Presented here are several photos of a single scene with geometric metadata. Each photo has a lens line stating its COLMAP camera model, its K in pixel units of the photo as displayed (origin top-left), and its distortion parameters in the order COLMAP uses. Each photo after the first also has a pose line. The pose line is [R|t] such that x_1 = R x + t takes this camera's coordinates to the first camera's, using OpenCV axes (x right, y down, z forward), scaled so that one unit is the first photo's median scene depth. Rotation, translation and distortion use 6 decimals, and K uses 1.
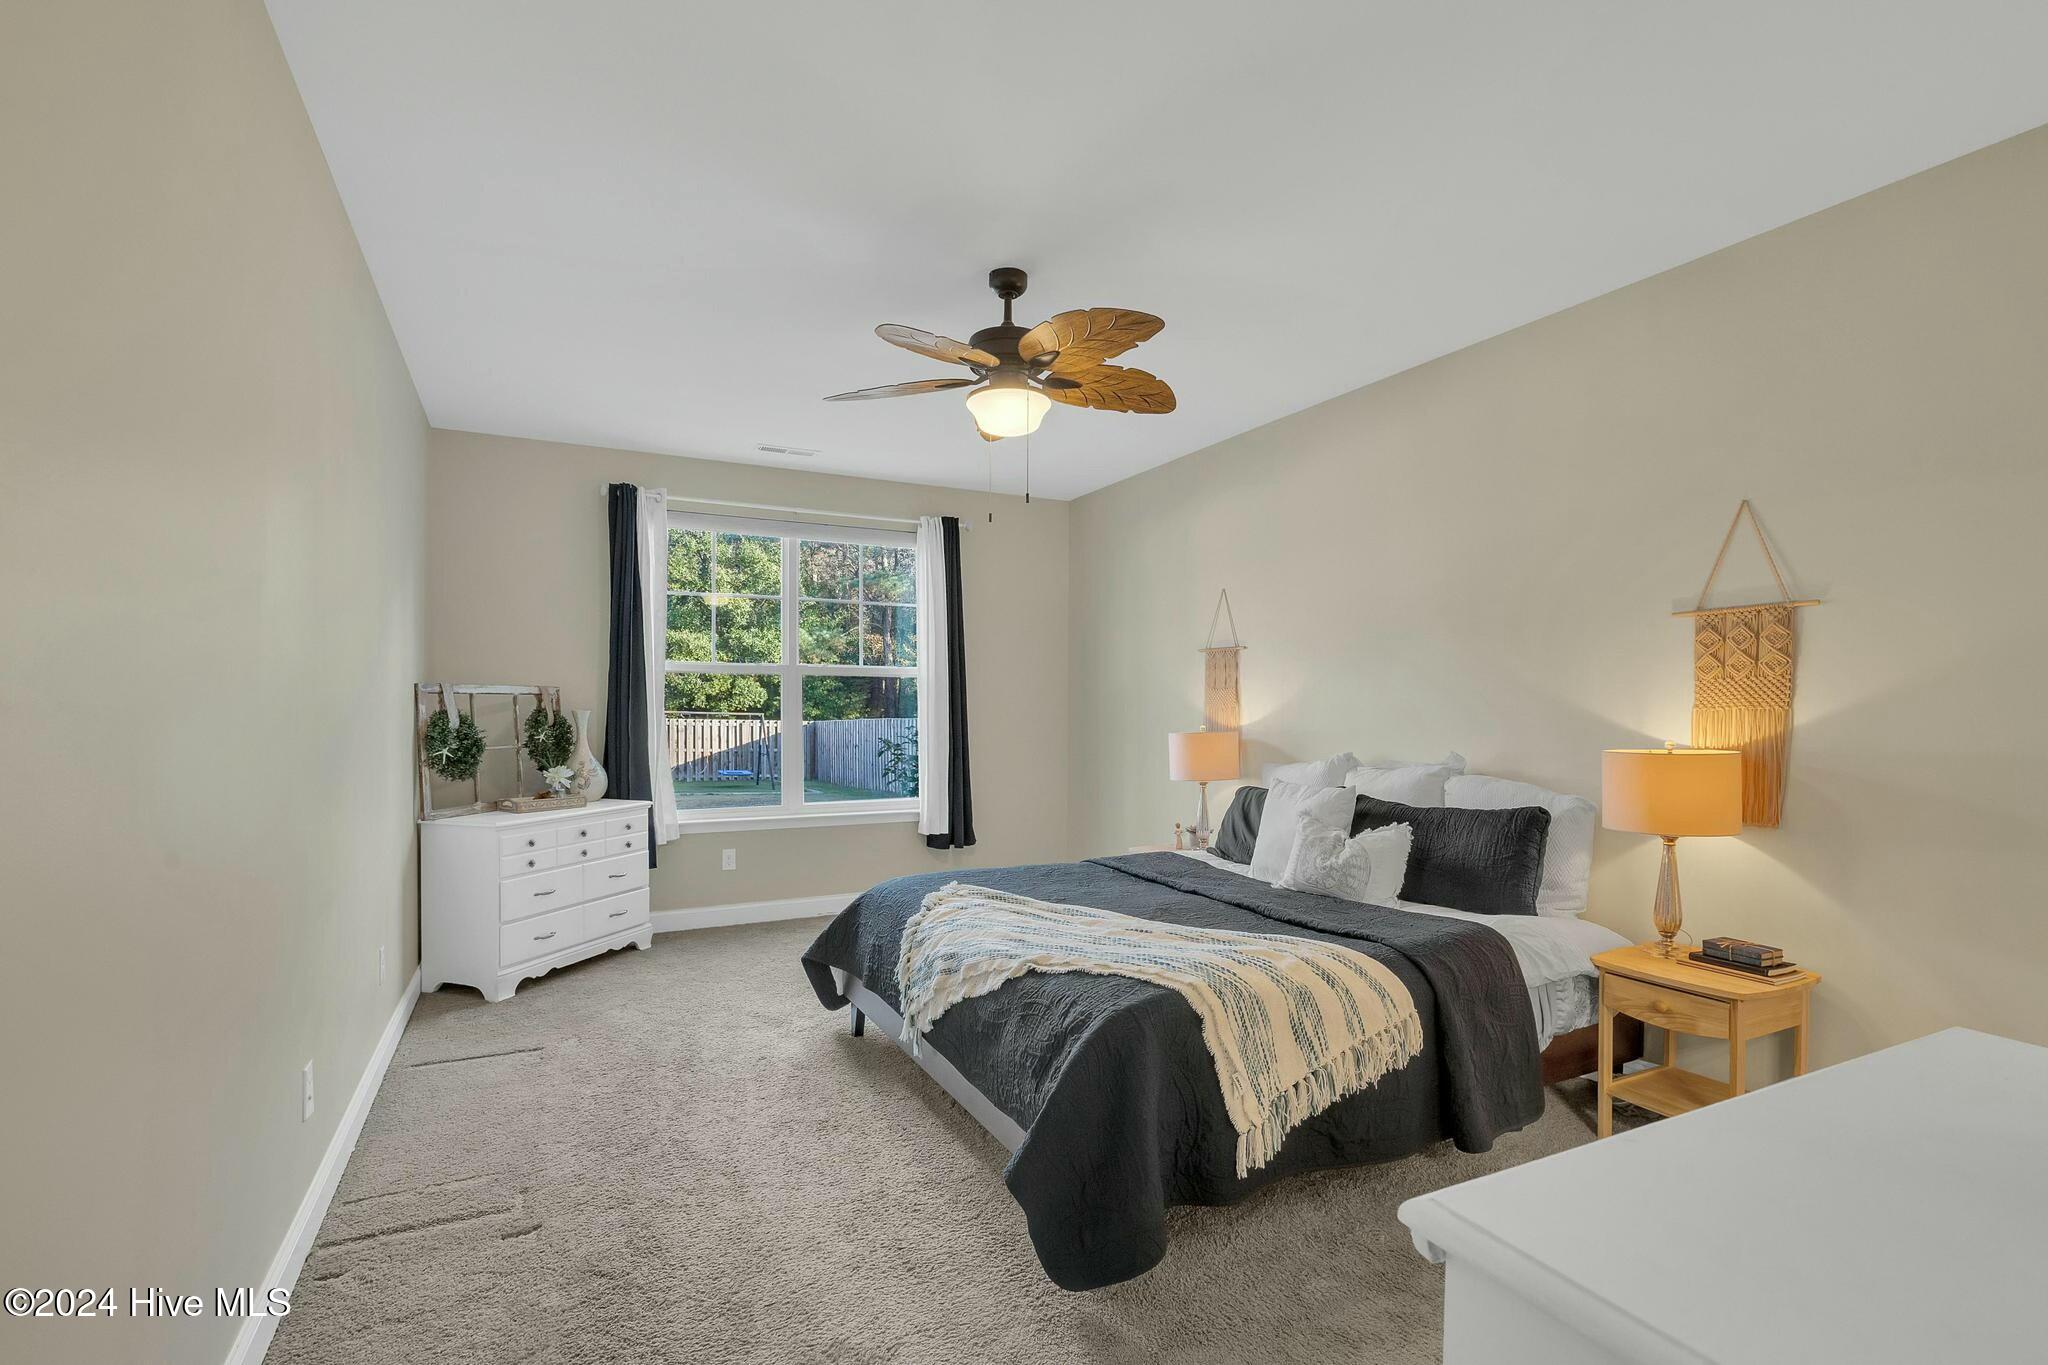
lens RADIAL K [[949.7, 0, 1025.0], [0, 949.7, 709.8], [0, 0, 1]] dist [0.005129, 0.000354]
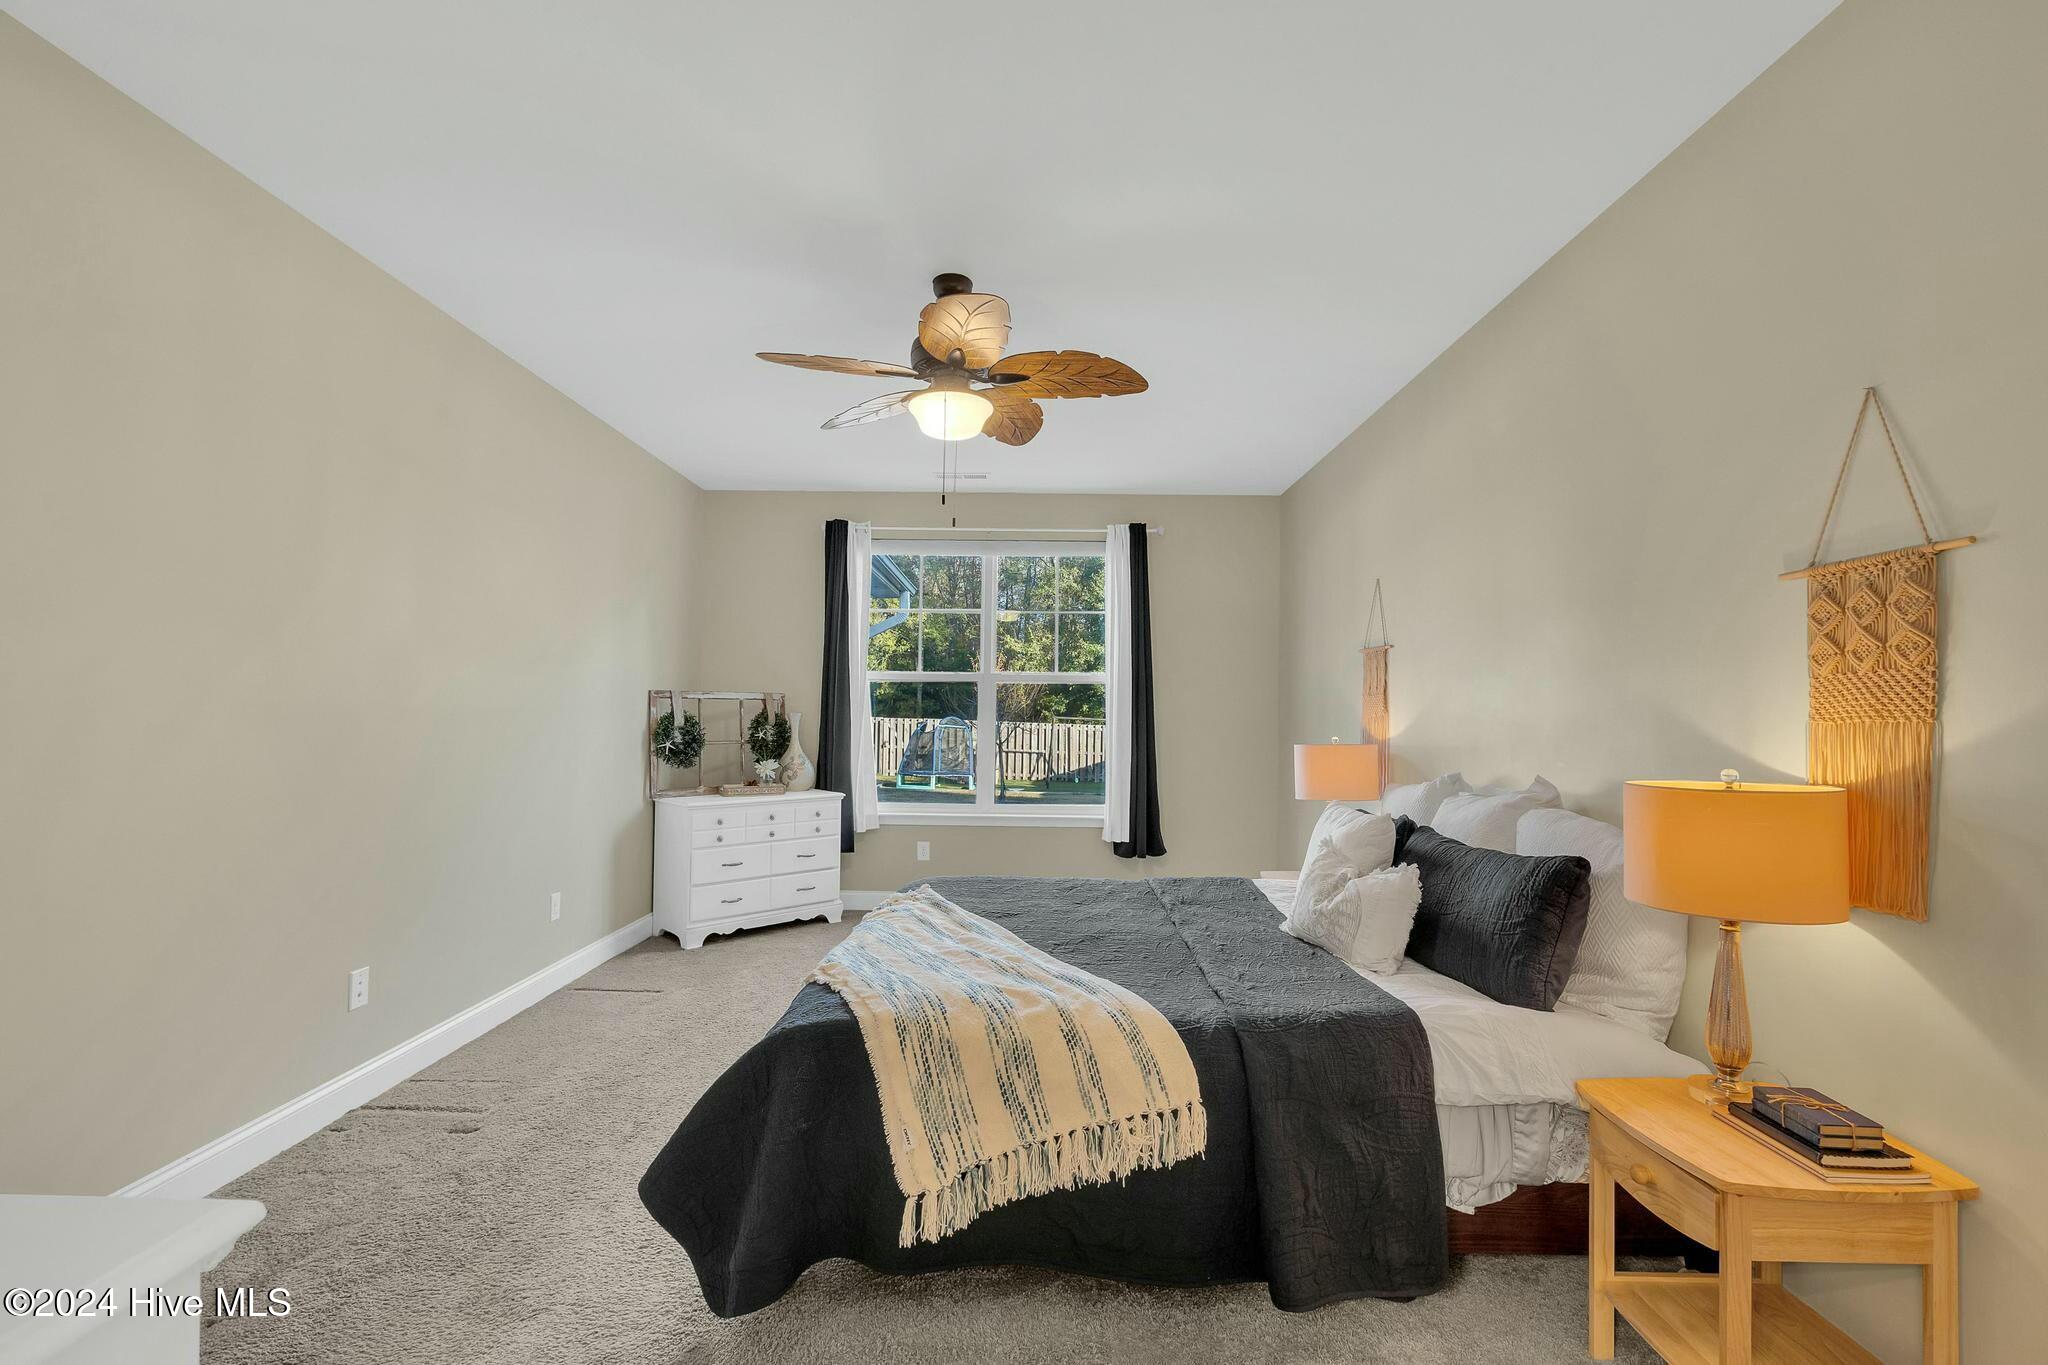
lens RADIAL K [[912.4, 0, 1024.0], [0, 912.4, 682.5], [0, 0, 1]] dist [0.001550, -0.000301]
pose [[0.884808, -0.006742, -0.465906, 0.496522], [-0.012053, 0.999230, -0.037348, 0.002193], [0.465799, 0.038662, 0.884046, 0.199135]]
